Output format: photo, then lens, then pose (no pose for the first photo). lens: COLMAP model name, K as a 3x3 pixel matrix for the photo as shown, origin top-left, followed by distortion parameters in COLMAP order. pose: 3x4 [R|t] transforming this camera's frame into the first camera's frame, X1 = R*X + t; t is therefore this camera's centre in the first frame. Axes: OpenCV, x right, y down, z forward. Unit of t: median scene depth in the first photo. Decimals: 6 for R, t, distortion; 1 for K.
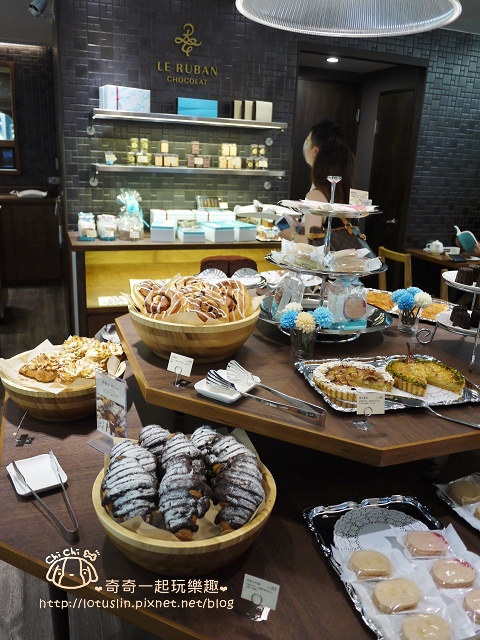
lens RADIAL K [[542.6, 0, 239.4], [0, 542.6, 318.5], [0, 0, 1]] dist [-0.036865, 0.017155]
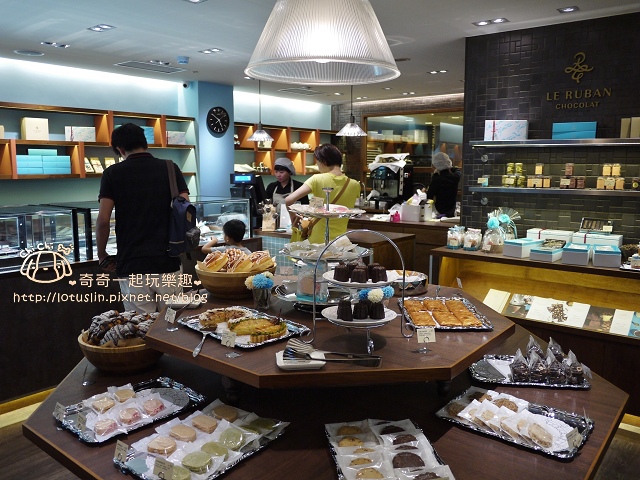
lens RADIAL K [[542.6, 0, 320.6], [0, 542.6, 241.5], [0, 0, 1]] dist [-0.036865, 0.017155]
pose [[0.514650, 0.071391, -0.854423, 0.548524], [-0.233160, 0.970626, -0.059340, -0.021270], [0.825089, 0.229756, 0.516179, 0.142554]]
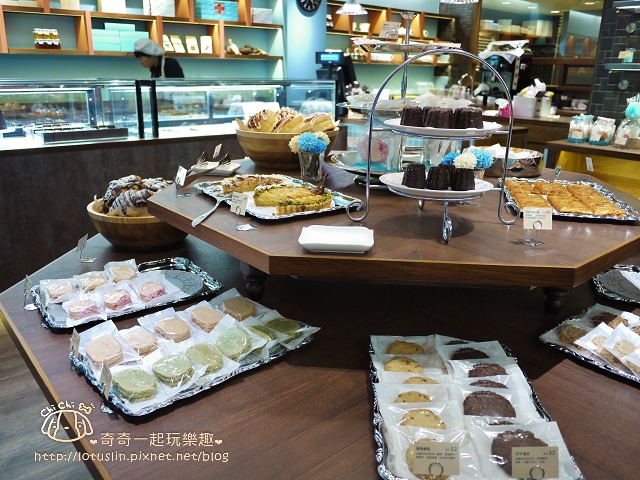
lens RADIAL K [[542.6, 0, 318.3], [0, 542.6, 239.3], [0, 0, 1]] dist [-0.036865, 0.017155]
pose [[0.341519, 0.238484, -0.909115, 0.445276], [-0.279495, 0.949283, 0.144025, 0.007425], [0.897355, 0.204906, 0.390854, 0.243946]]
